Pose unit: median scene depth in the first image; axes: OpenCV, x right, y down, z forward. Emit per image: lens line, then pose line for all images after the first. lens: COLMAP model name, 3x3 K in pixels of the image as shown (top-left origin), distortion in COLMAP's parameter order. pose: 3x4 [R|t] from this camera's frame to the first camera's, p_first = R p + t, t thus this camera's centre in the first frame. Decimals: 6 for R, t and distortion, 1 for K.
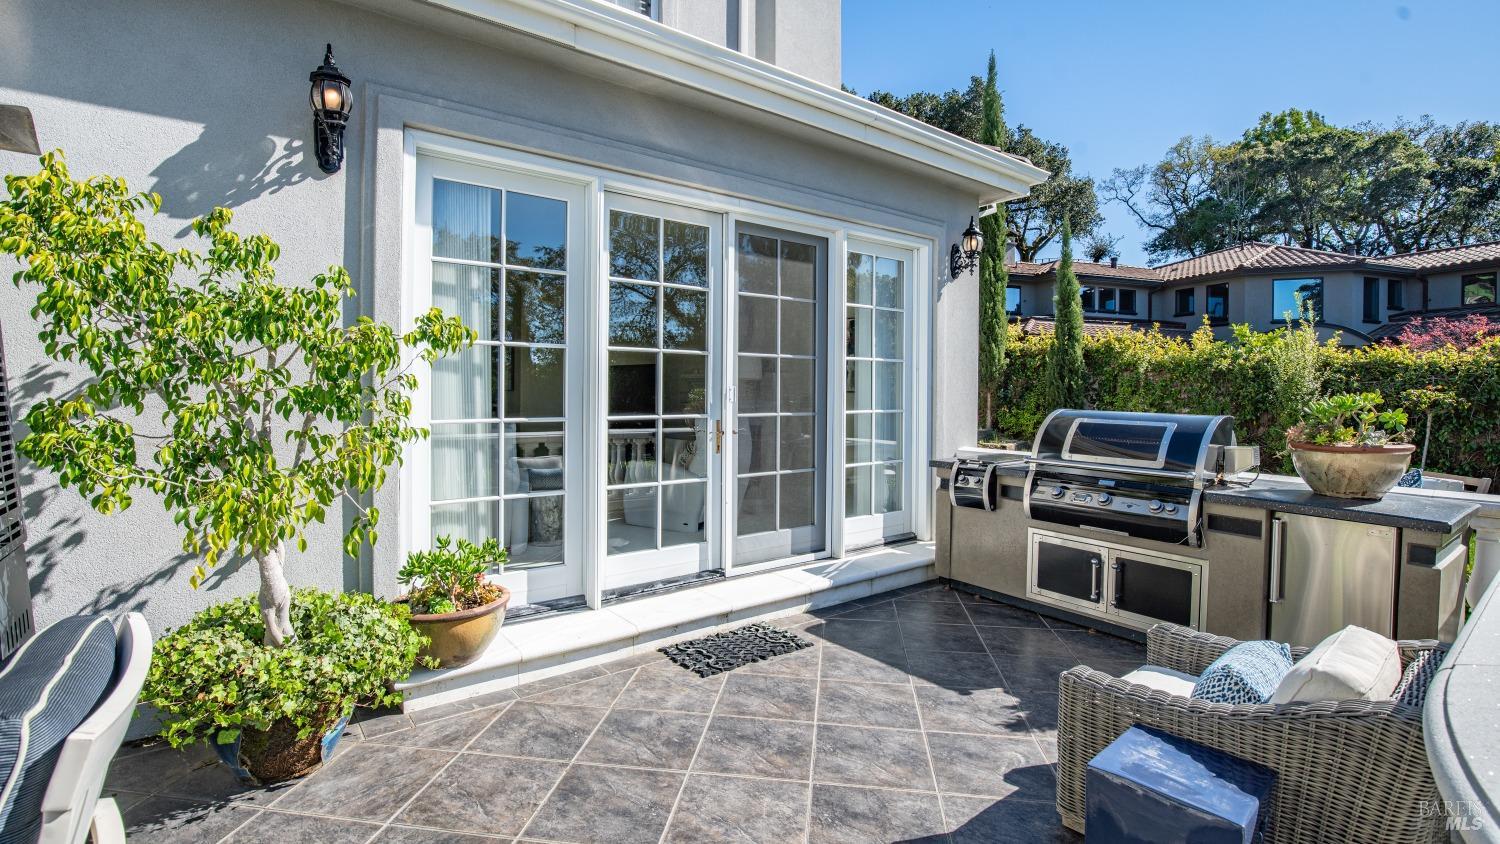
lens RADIAL K [[688.3, 0, 749.4], [0, 688.3, 420.1], [0, 0, 1]] dist [-0.004407, -0.000544]
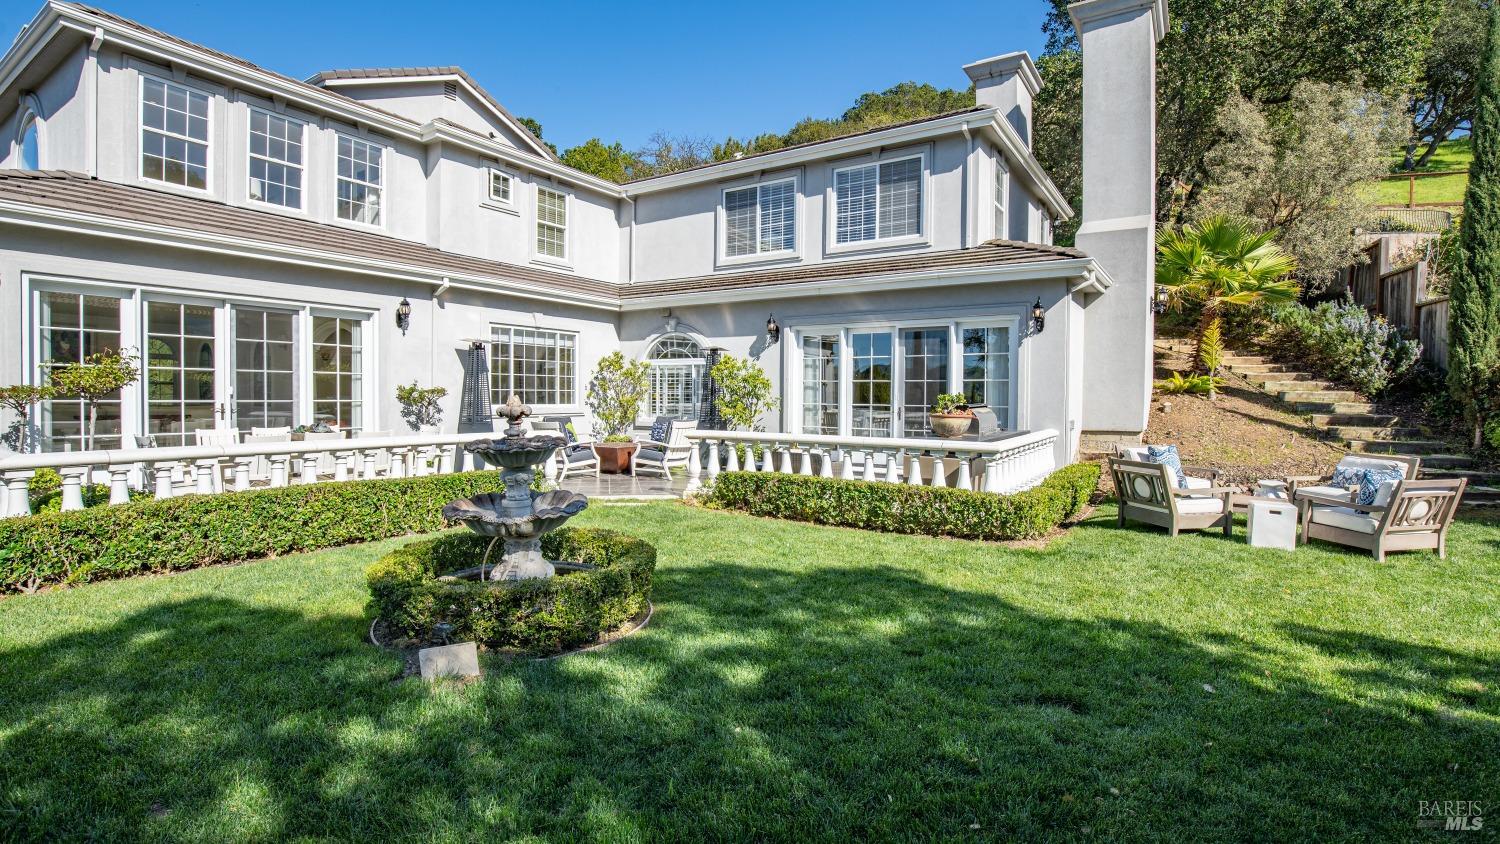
lens RADIAL K [[688.3, 0, 751.6], [0, 688.3, 410.7], [0, 0, 1]] dist [-0.004407, -0.000544]
pose [[0.313047, 0.016622, -0.949592, 3.040969], [-0.052922, 0.998599, 0.000034, 0.051873], [0.948262, 0.050244, 0.313488, -0.373377]]
